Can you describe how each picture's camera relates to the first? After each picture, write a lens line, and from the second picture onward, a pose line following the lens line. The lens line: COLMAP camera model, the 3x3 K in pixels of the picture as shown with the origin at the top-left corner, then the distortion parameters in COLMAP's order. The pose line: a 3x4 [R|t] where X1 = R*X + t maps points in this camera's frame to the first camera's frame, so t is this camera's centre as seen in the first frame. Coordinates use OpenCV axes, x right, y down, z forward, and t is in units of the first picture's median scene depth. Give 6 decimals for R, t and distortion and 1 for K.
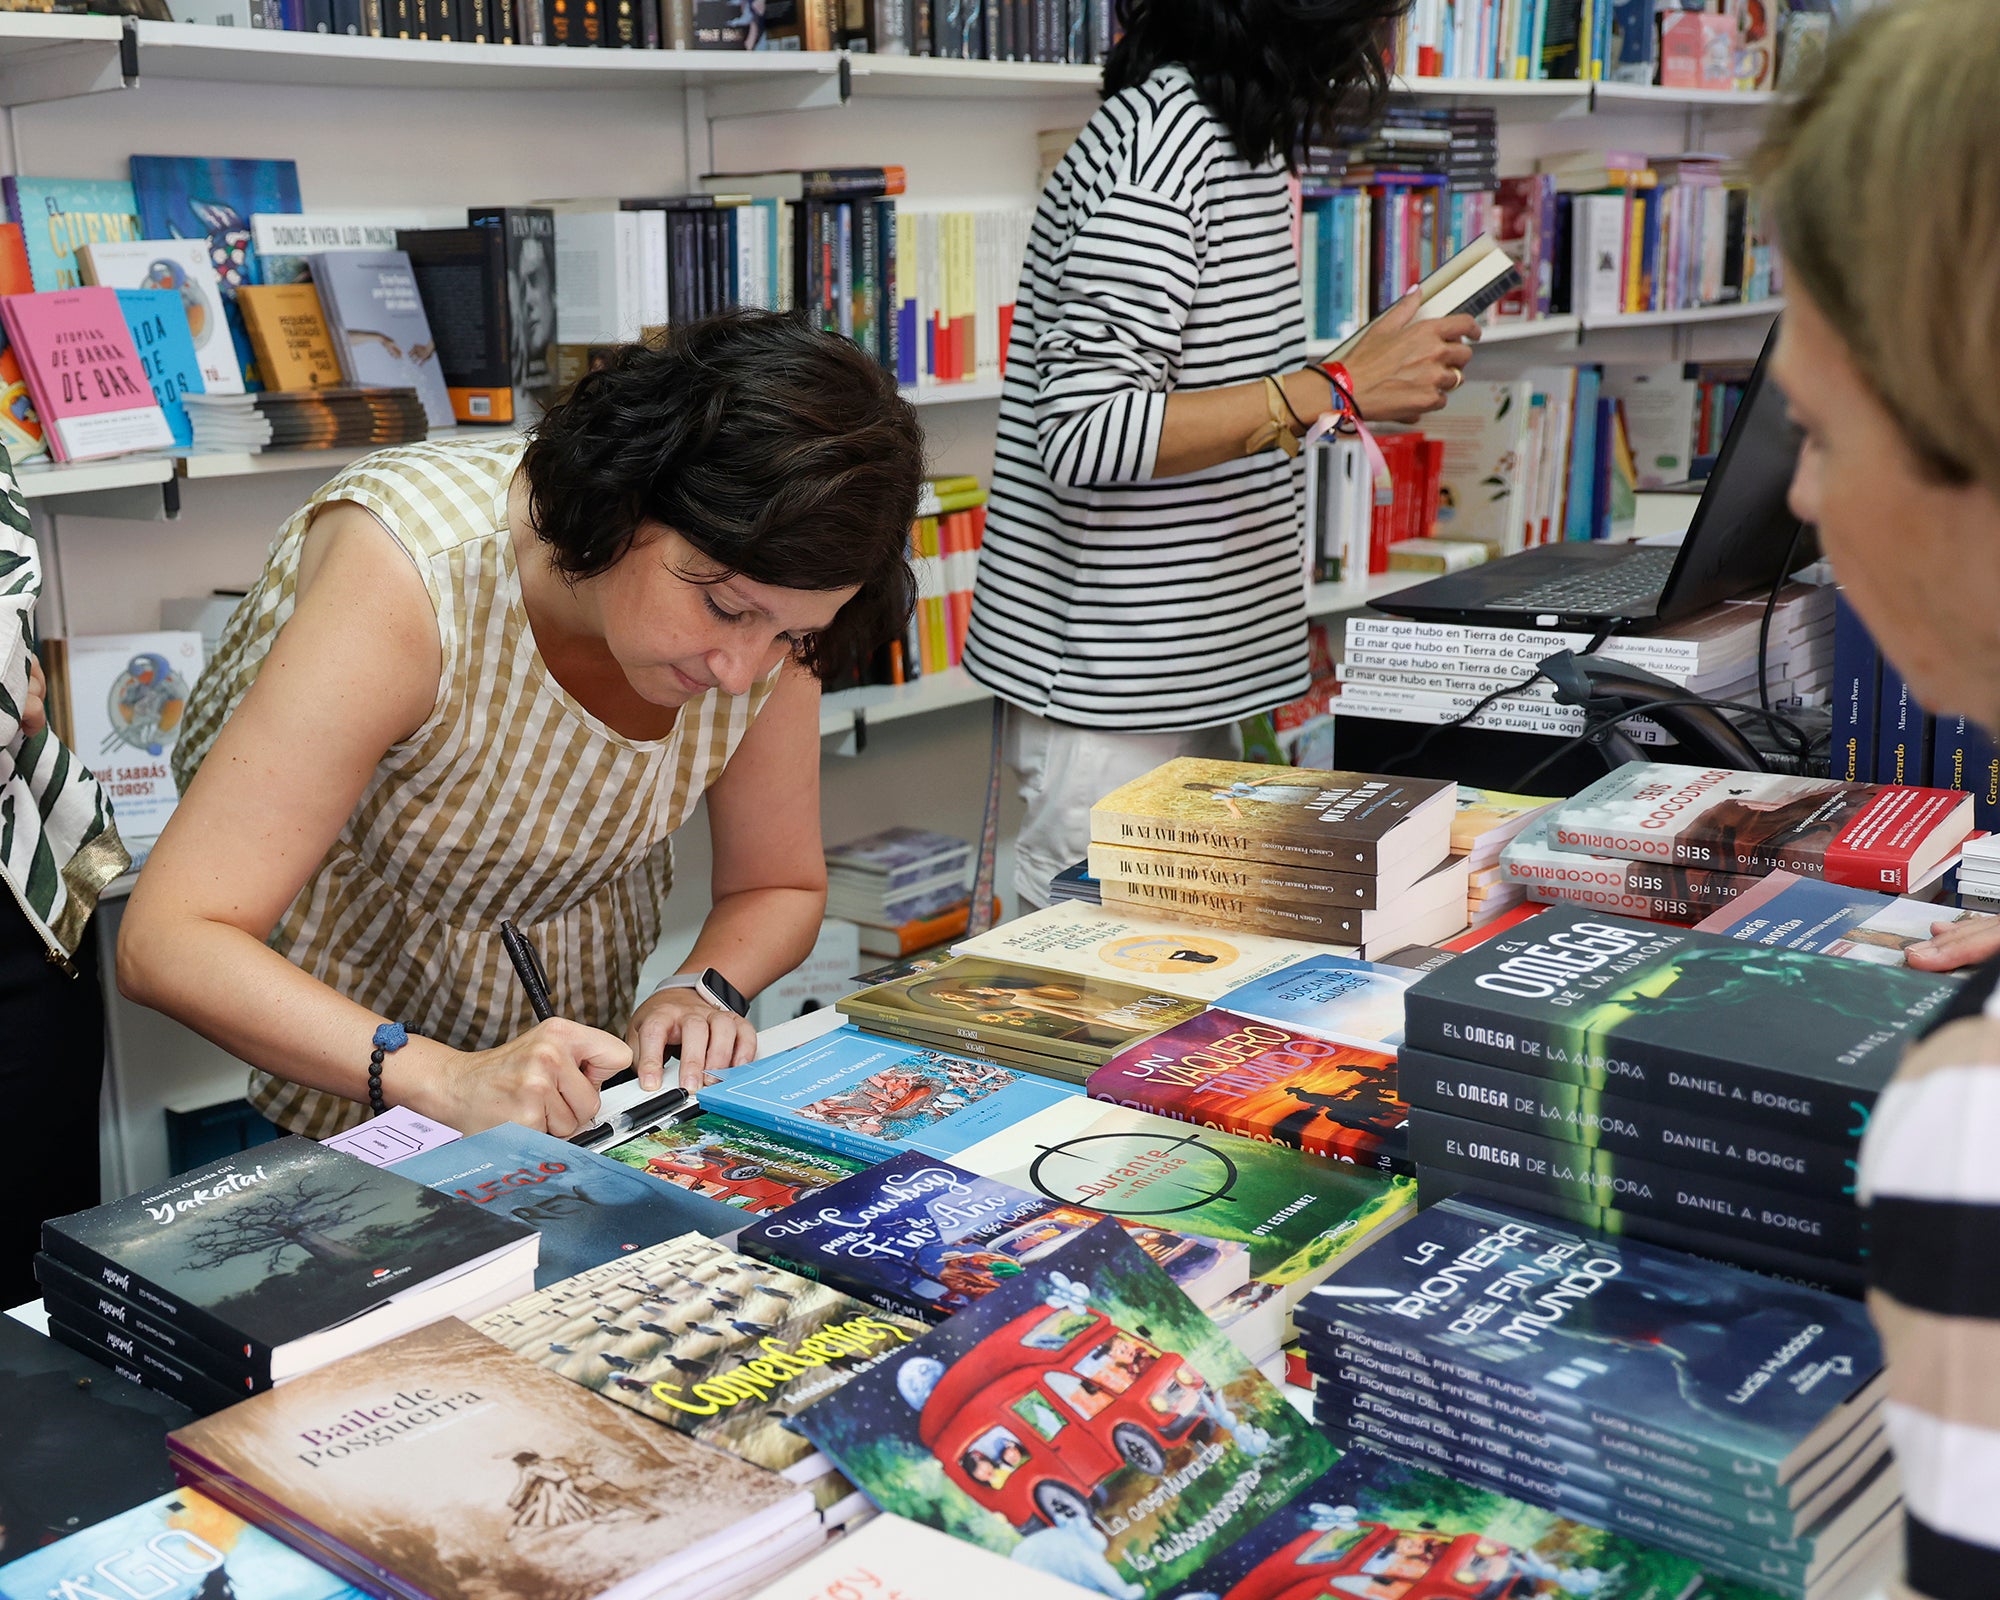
lens RADIAL K [[2418.6, 0, 677.6], [0, 2418.6, 805.7], [0, 0, 1]] dist [0.003505, 0.019360]
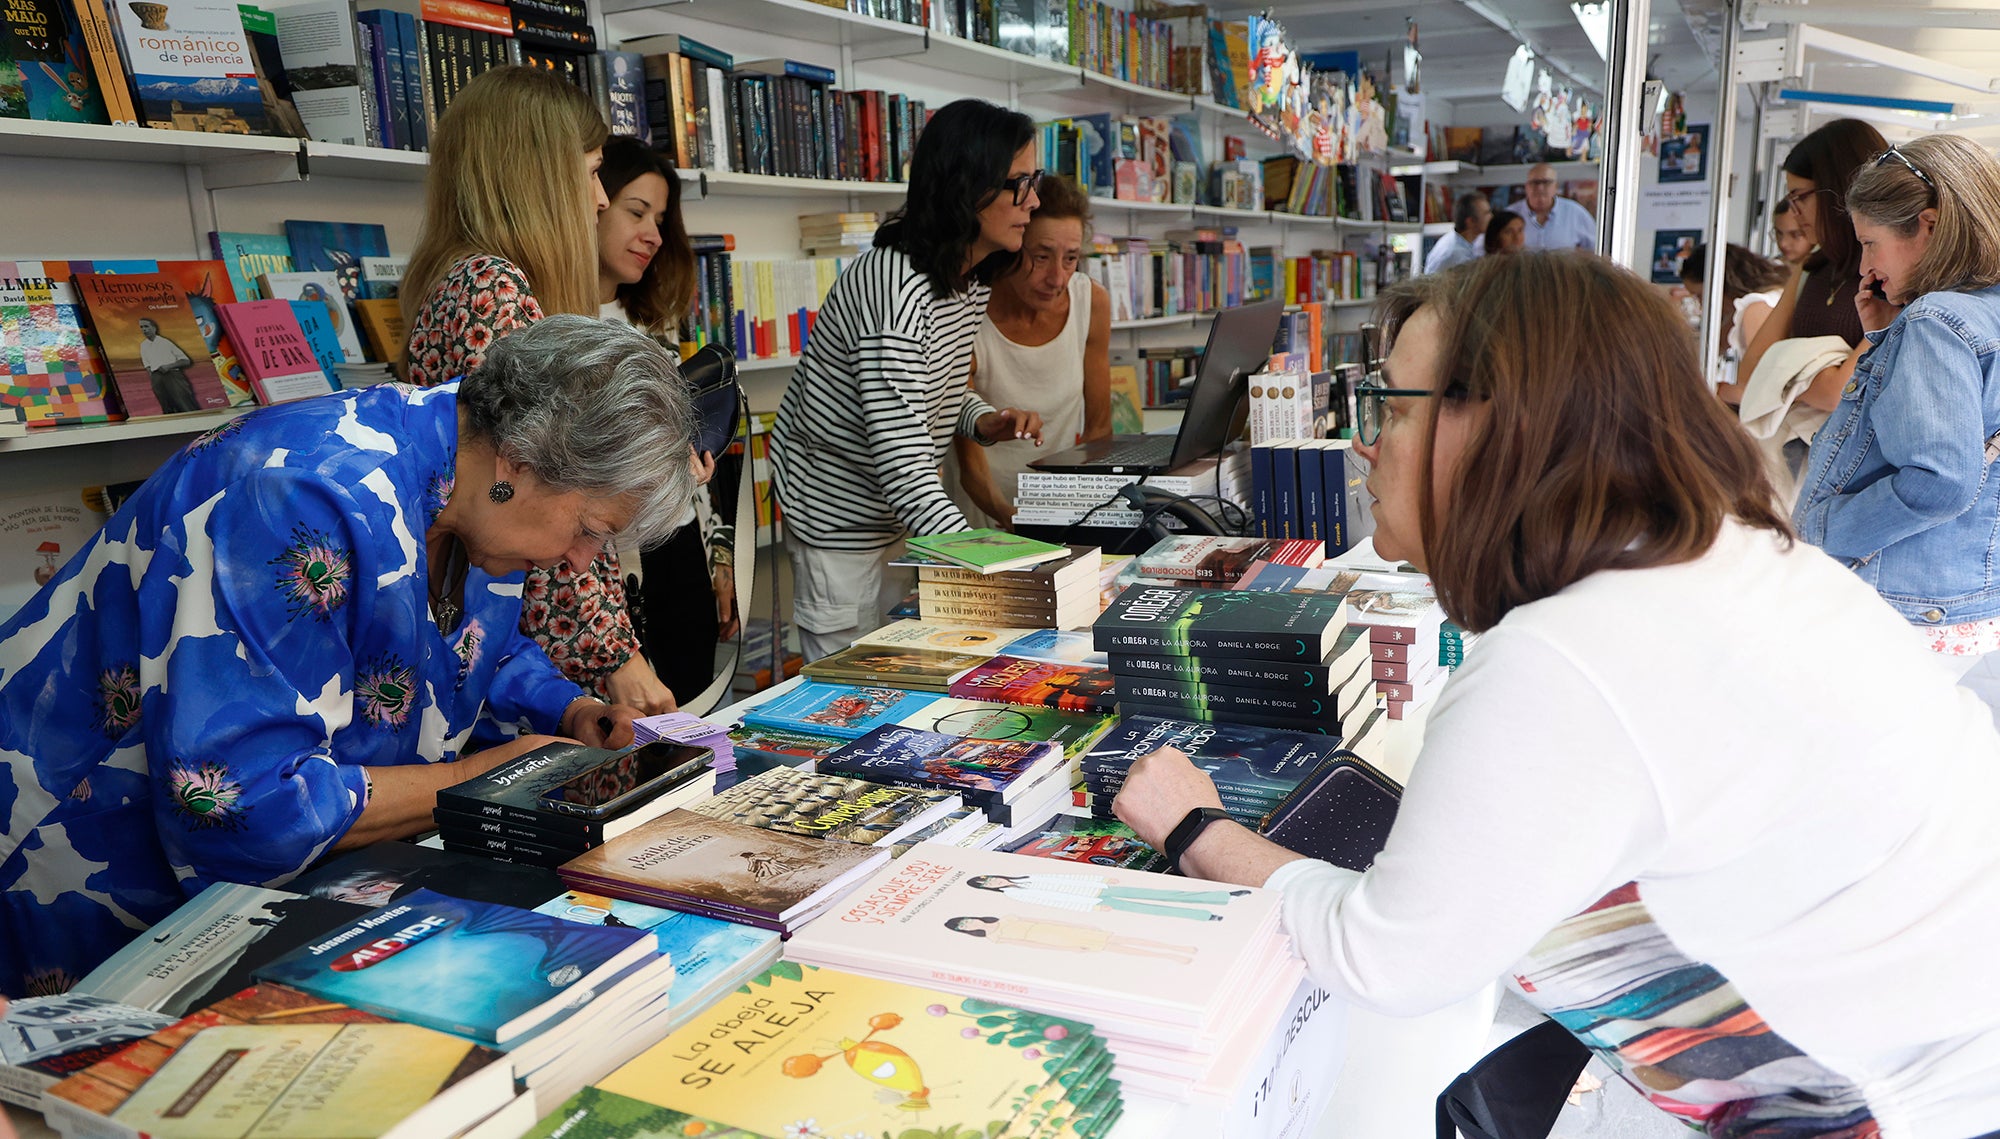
lens RADIAL K [[1544.8, 0, 1000.0], [0, 1544.8, 569.5], [0, 0, 1]] dist [-0.004213, -0.000710]
pose [[0.950197, -0.049594, 0.307677, -0.122510], [0.063862, 0.997292, -0.036474, 0.044468], [-0.305035, 0.054307, 0.950791, -0.157721]]
